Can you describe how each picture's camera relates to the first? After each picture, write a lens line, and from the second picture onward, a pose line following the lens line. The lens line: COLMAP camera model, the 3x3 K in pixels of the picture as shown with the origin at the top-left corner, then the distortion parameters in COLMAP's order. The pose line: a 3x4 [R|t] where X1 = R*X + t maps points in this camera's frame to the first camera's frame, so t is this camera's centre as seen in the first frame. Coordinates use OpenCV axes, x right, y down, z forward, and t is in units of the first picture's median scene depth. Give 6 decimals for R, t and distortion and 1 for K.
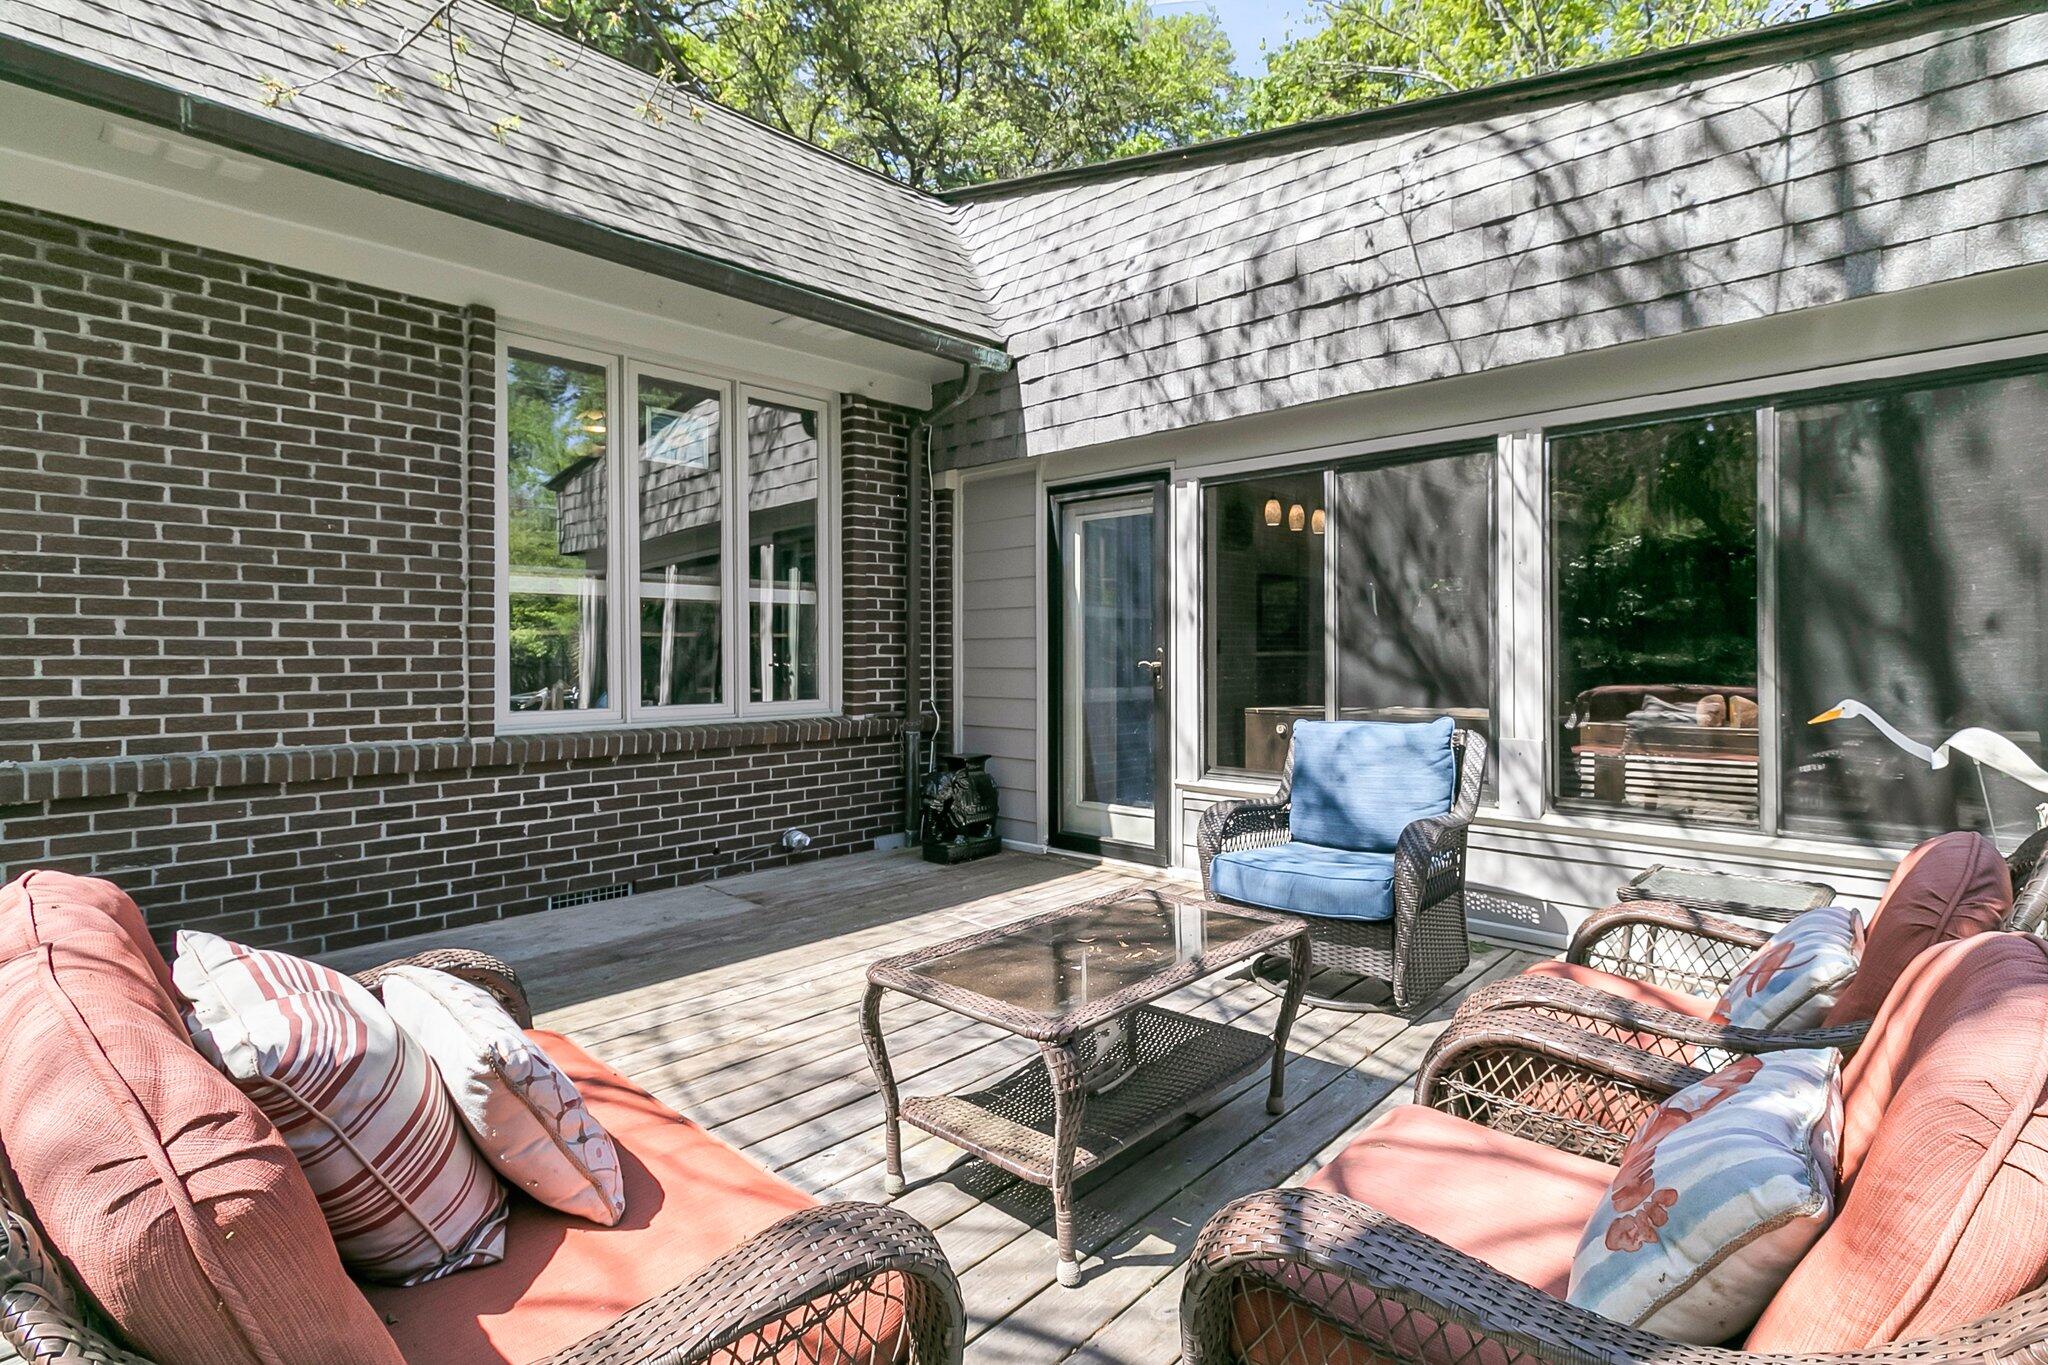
lens RADIAL K [[987.5, 0, 1035.0], [0, 987.5, 650.0], [0, 0, 1]] dist [0.003010, 0.000350]
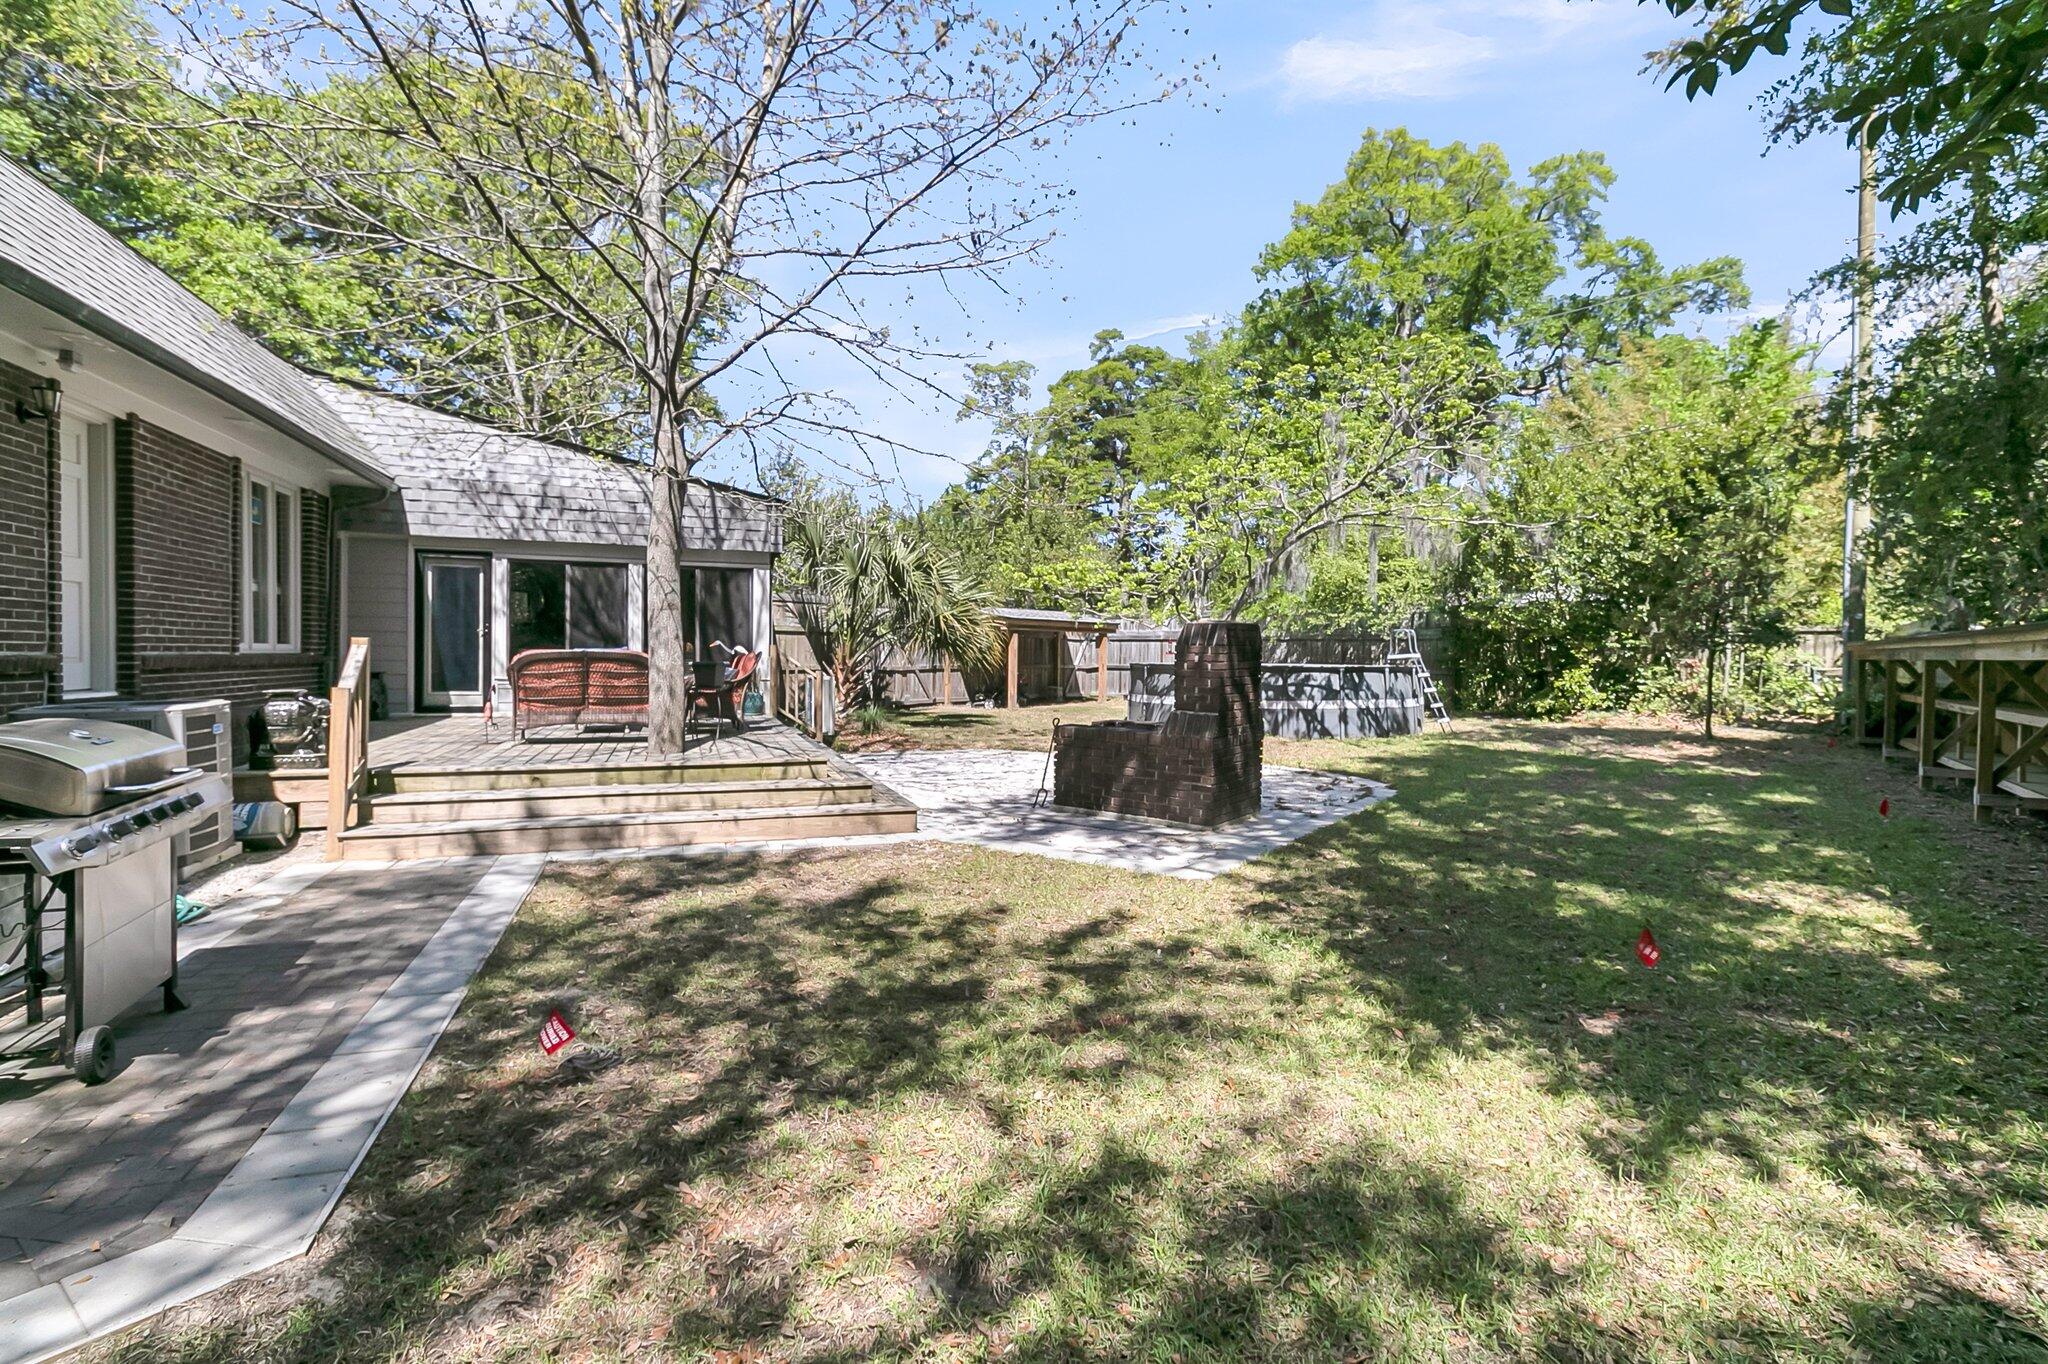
lens RADIAL K [[987.5, 0, 1035.0], [0, 987.5, 649.5], [0, 0, 1]] dist [0.003010, 0.000350]
pose [[0.453348, 0.012887, 0.891240, -1.741735], [-0.015749, 0.999855, -0.006447, 0.066143], [-0.891194, -0.011113, 0.453486, -1.607239]]
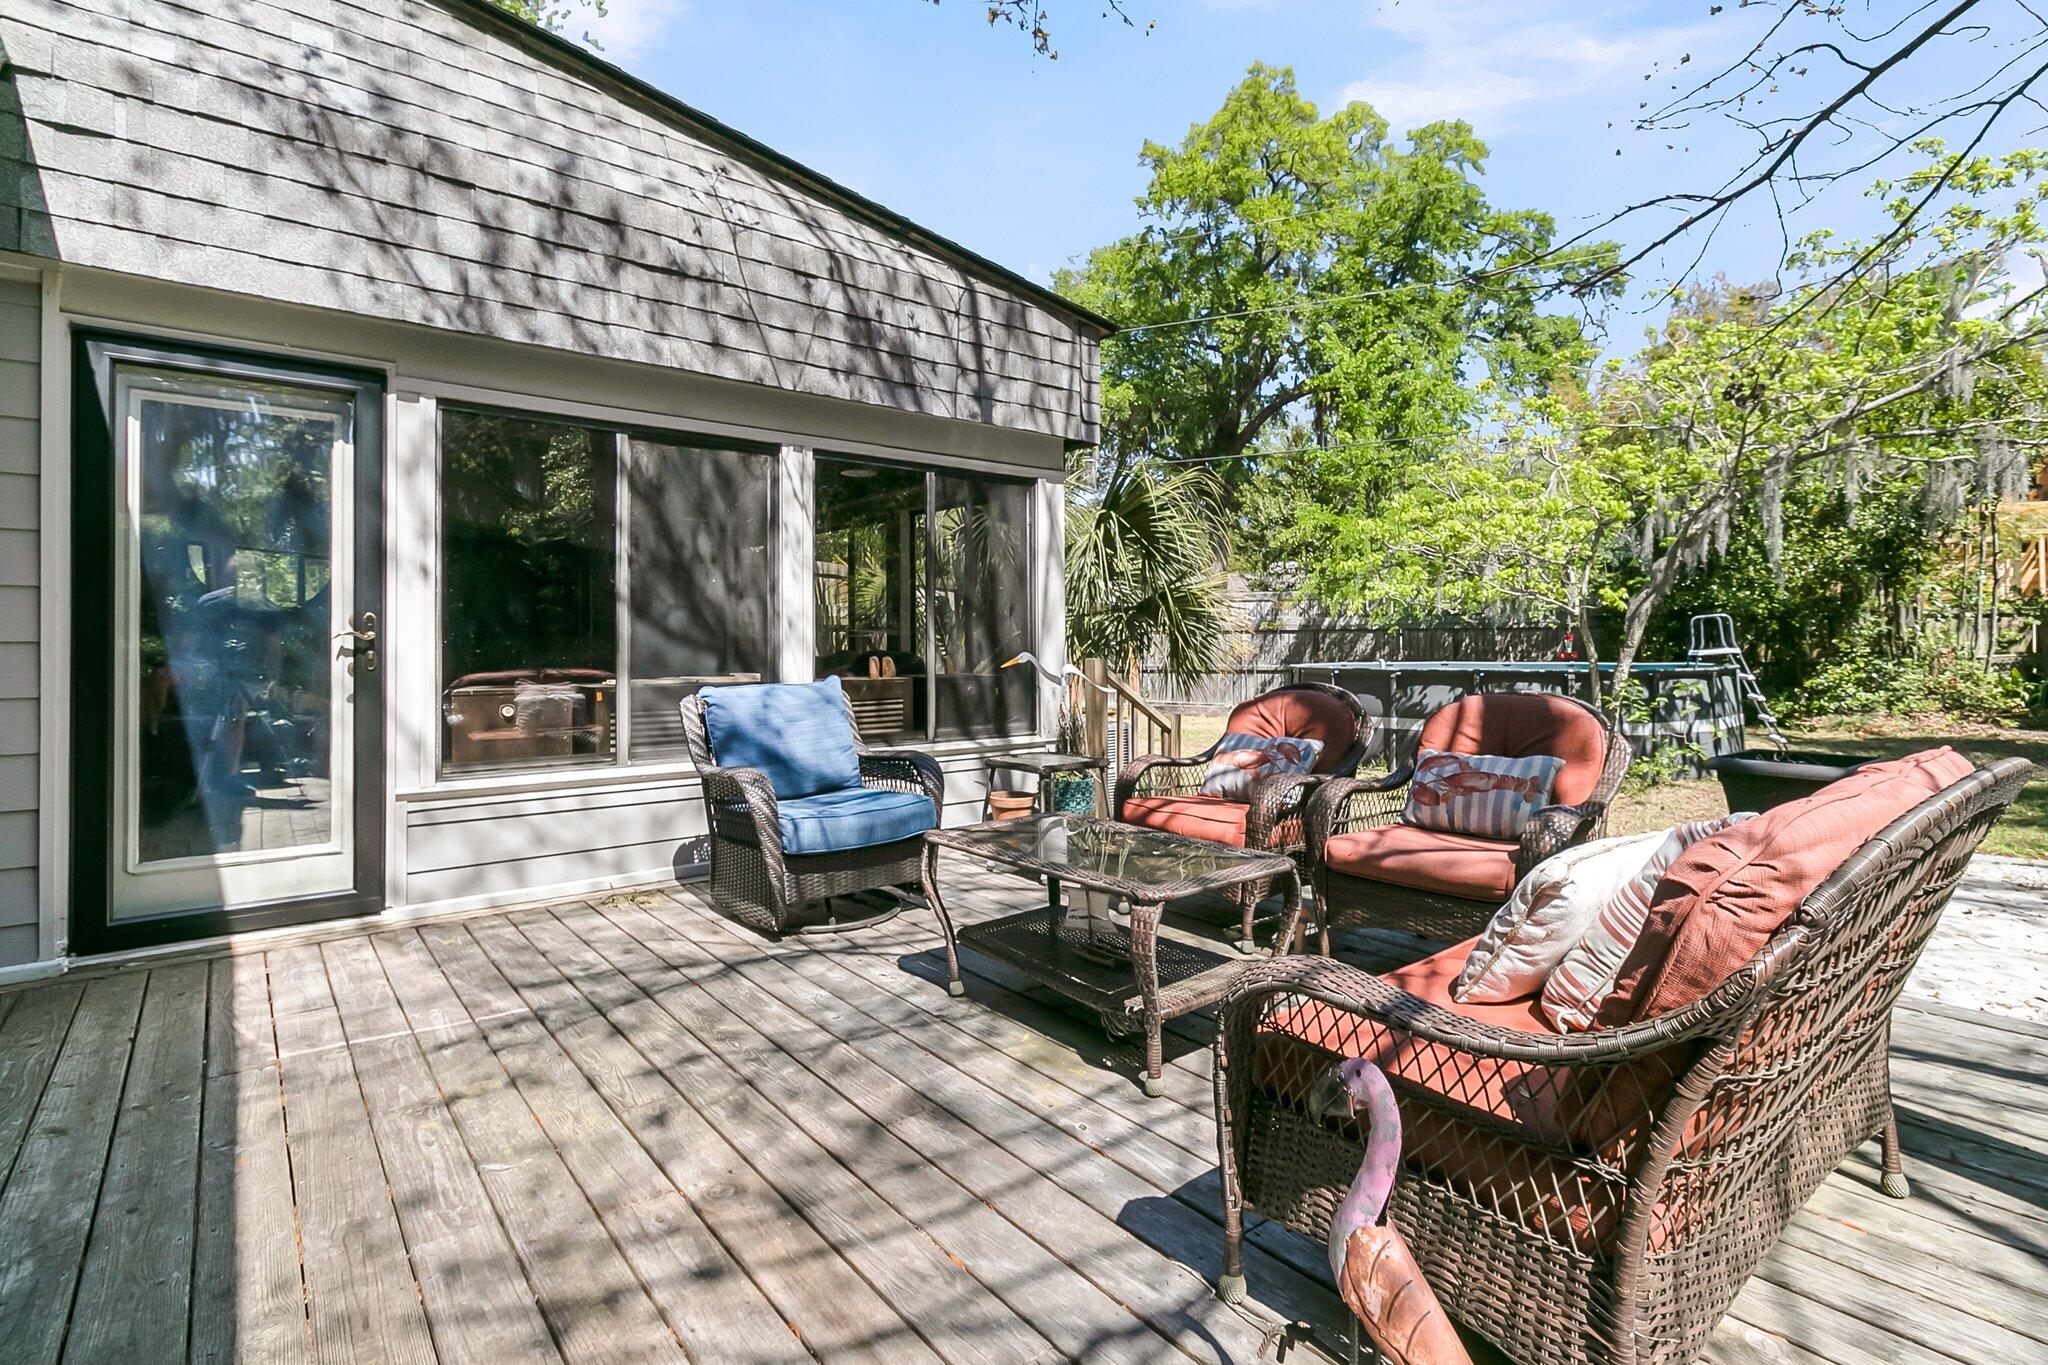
lens RADIAL K [[970.2, 0, 1020.5], [0, 970.2, 642.1], [0, 0, 1]] dist [-0.001910, -0.000562]
pose [[0.133780, 0.004580, 0.991000, -0.624711], [-0.000384, 0.999989, -0.004569, 0.029874], [-0.991011, 0.000231, 0.133781, 0.511121]]
